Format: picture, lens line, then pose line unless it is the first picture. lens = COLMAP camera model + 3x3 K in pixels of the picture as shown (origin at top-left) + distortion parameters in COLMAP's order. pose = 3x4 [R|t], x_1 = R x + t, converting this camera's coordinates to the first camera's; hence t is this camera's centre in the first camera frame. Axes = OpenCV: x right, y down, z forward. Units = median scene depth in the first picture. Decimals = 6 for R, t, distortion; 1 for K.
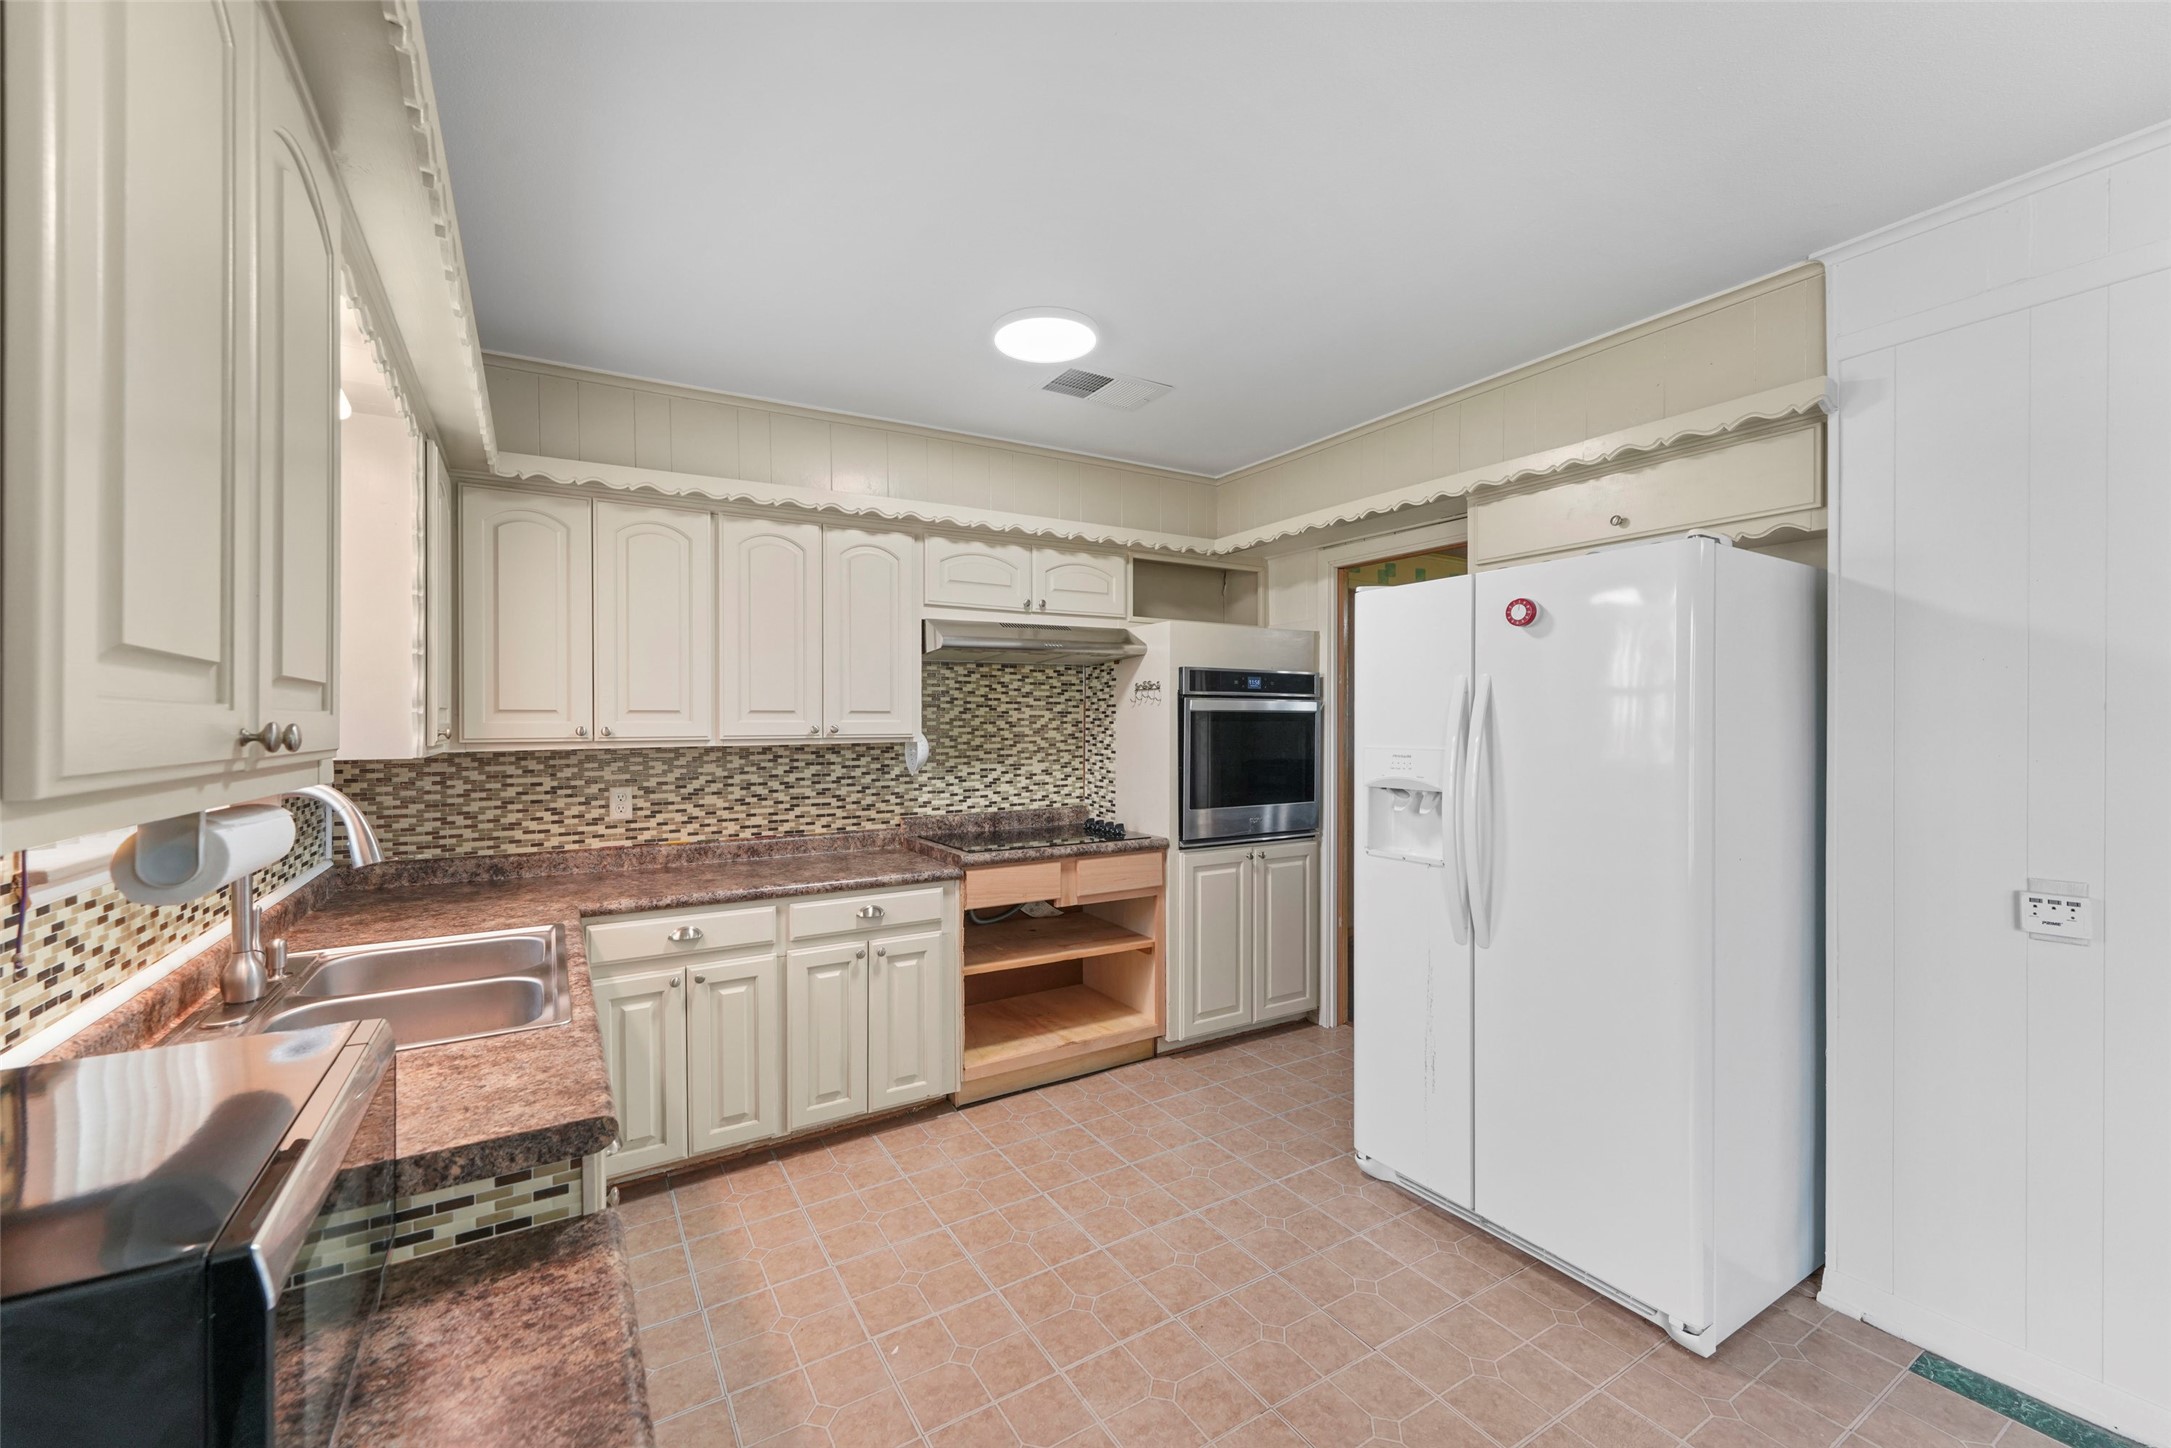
lens RADIAL K [[861.2, 0, 1067.8], [0, 861.2, 725.1], [0, 0, 1]] dist [0.010833, -0.001334]
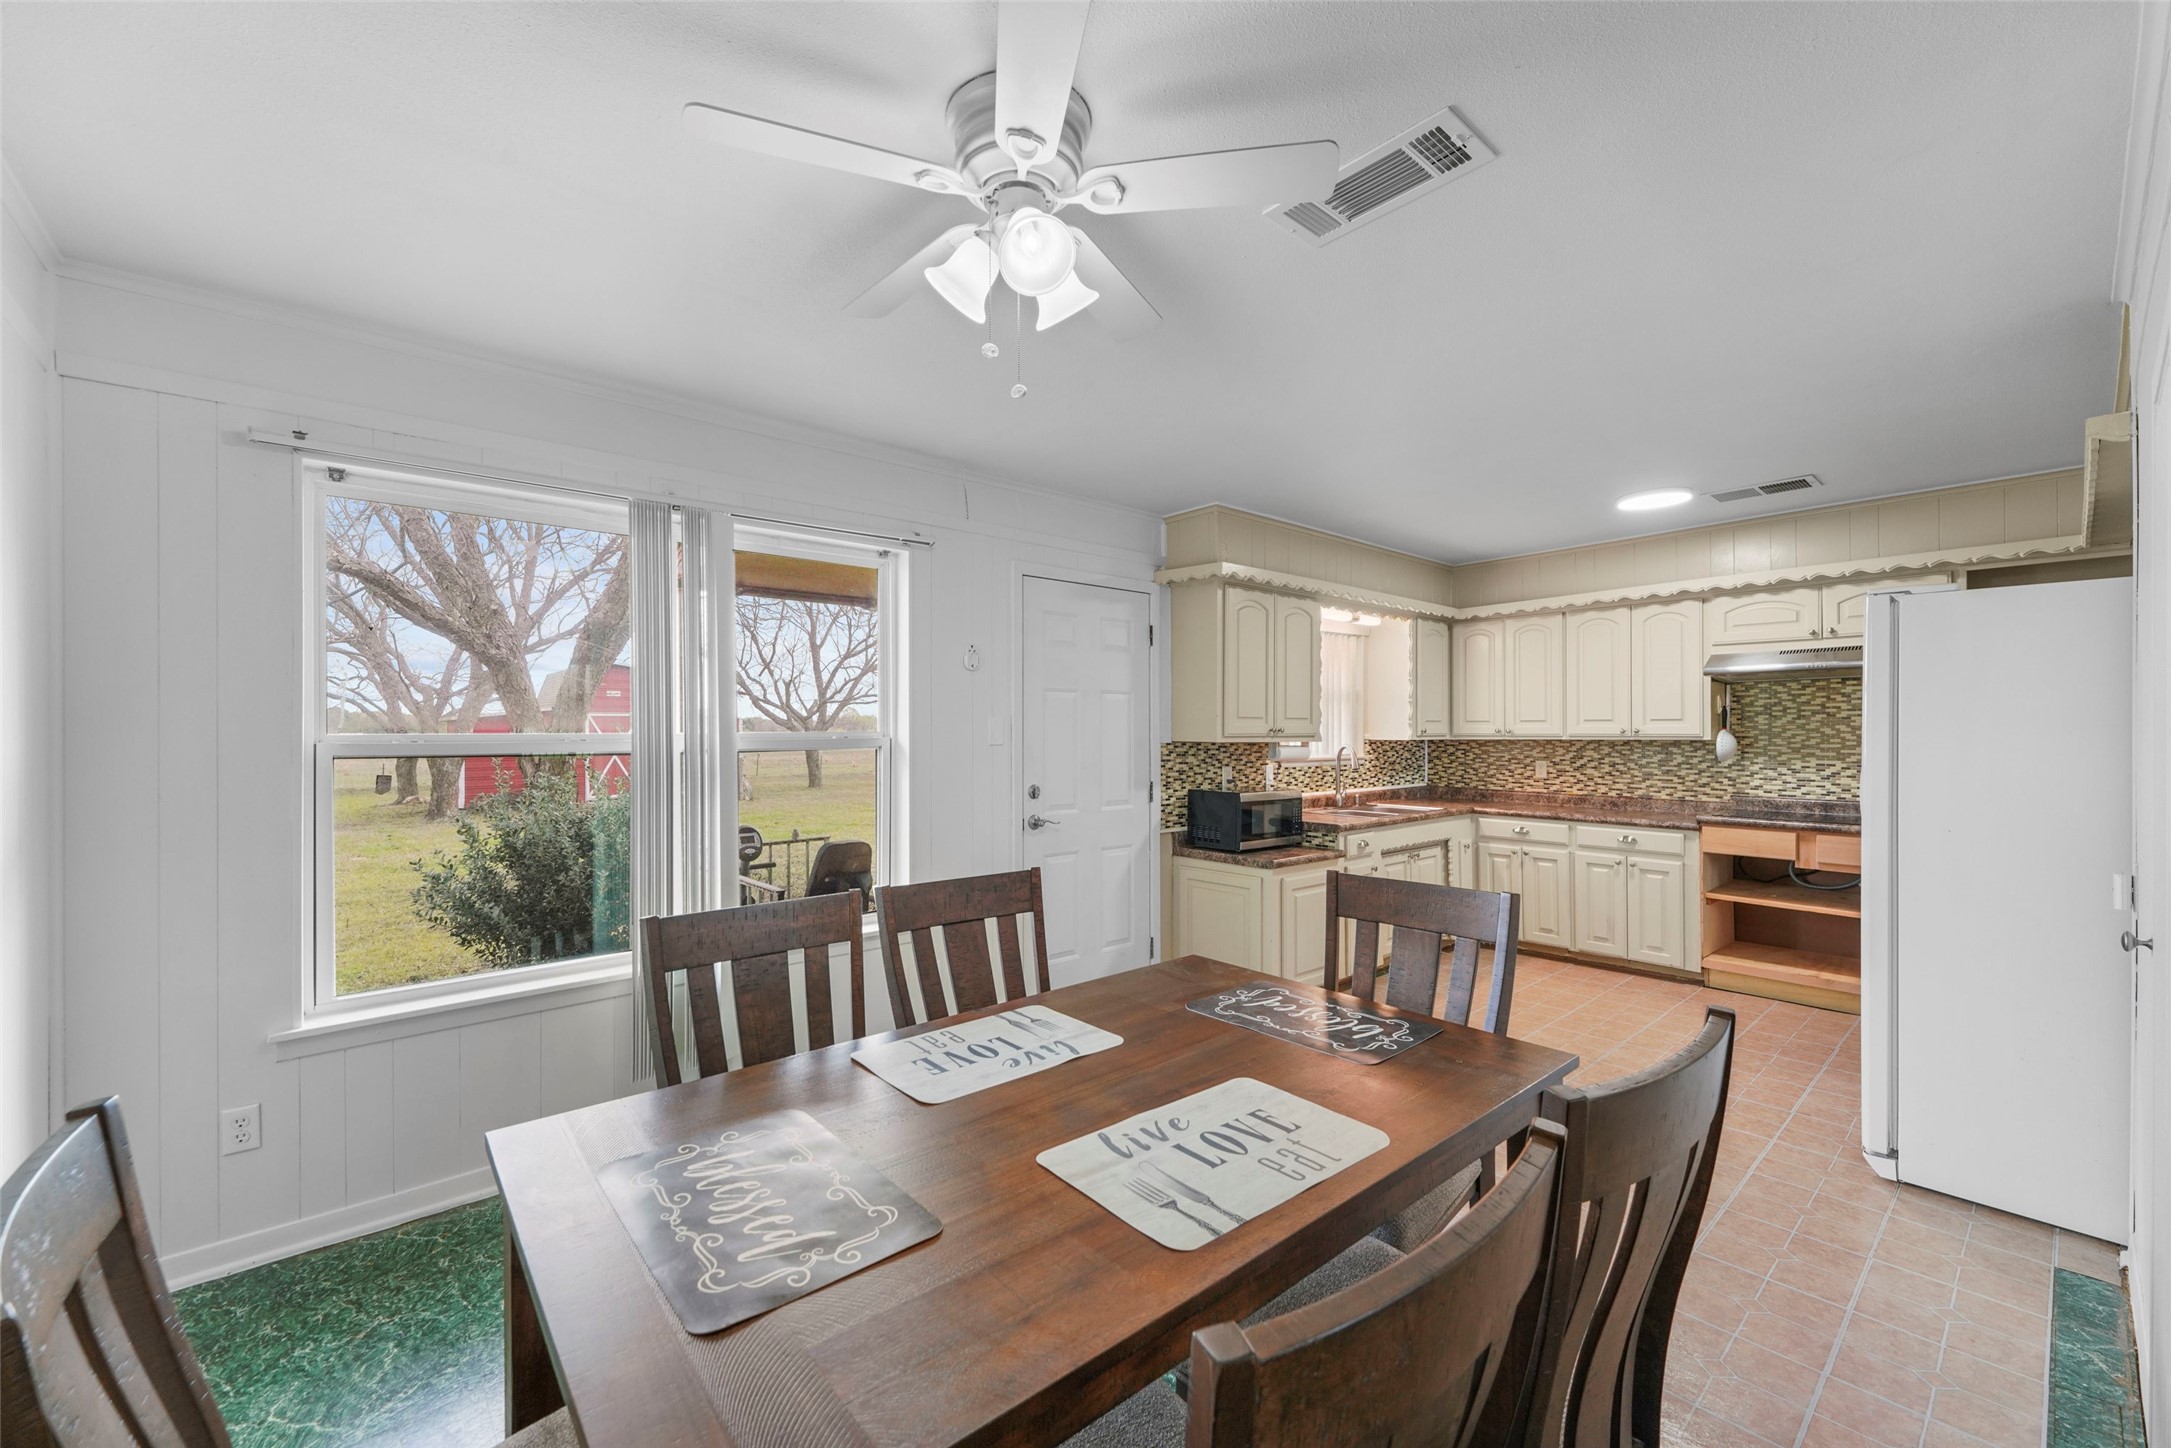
lens RADIAL K [[861.2, 0, 1077.5], [0, 861.2, 723.7], [0, 0, 1]] dist [0.010833, -0.001334]
pose [[0.173018, -0.002488, -0.984916, 1.150403], [-0.003088, 0.999991, -0.003068, 0.000146], [0.984914, 0.003573, 0.173008, -0.320349]]
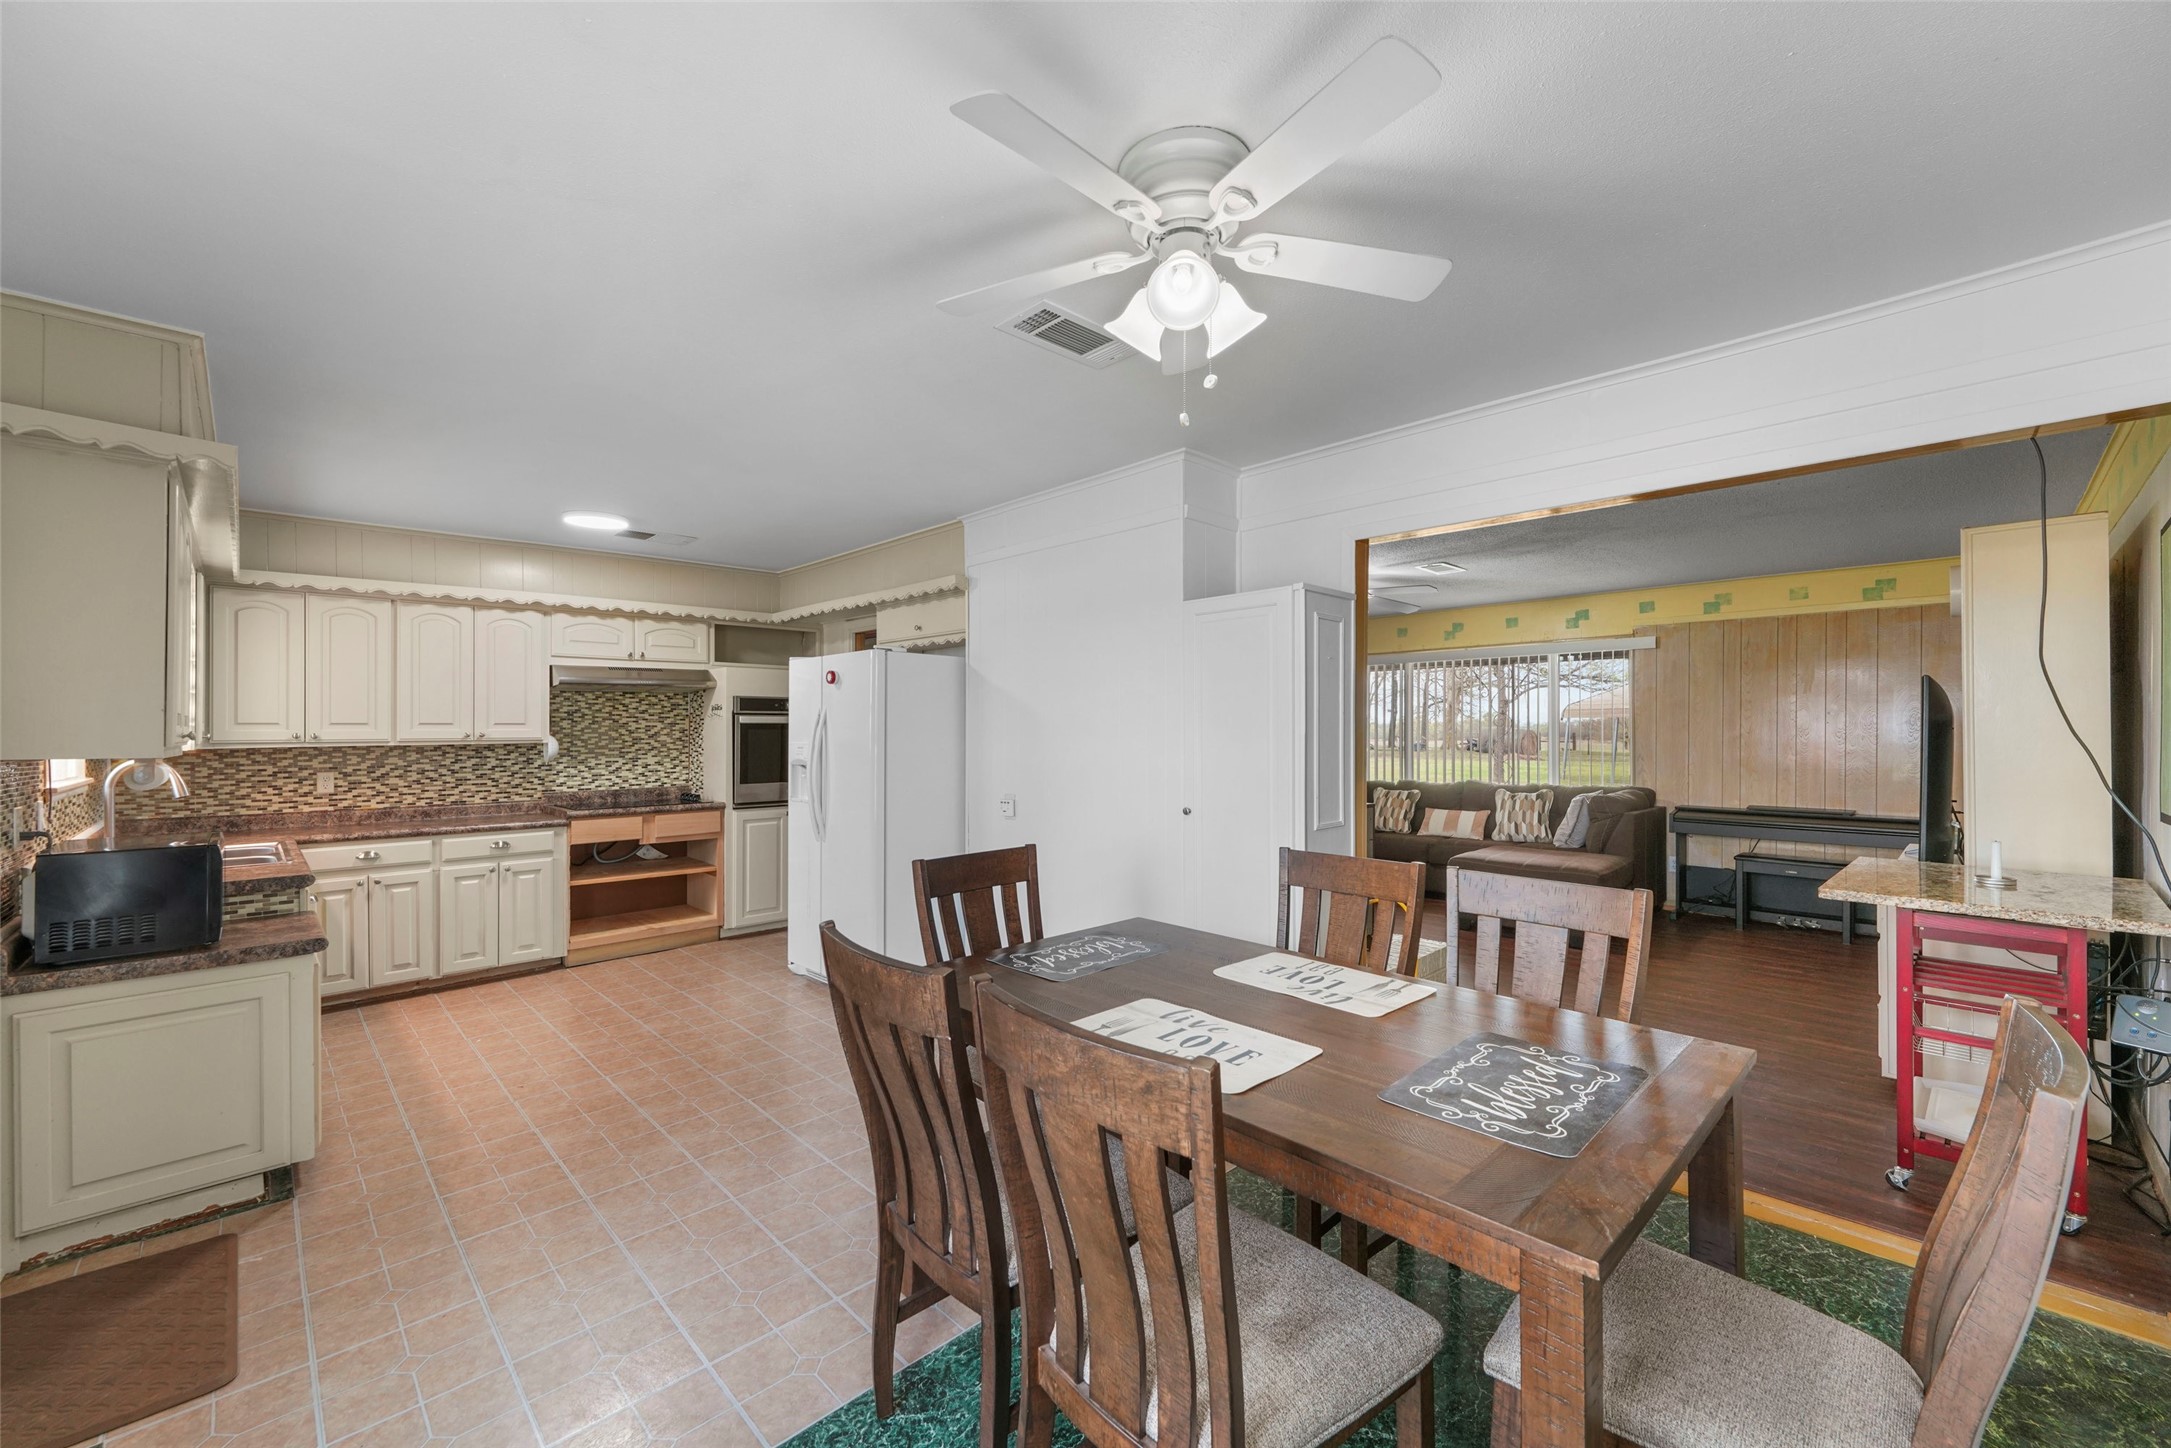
lens RADIAL K [[861.2, 0, 1064.6], [0, 861.2, 725.0], [0, 0, 1]] dist [0.010833, -0.001334]
pose [[0.976432, 0.001087, 0.215821, 0.435425], [0.000845, 0.999960, -0.008861, 0.001911], [-0.215822, 0.008834, 0.976393, -0.795682]]
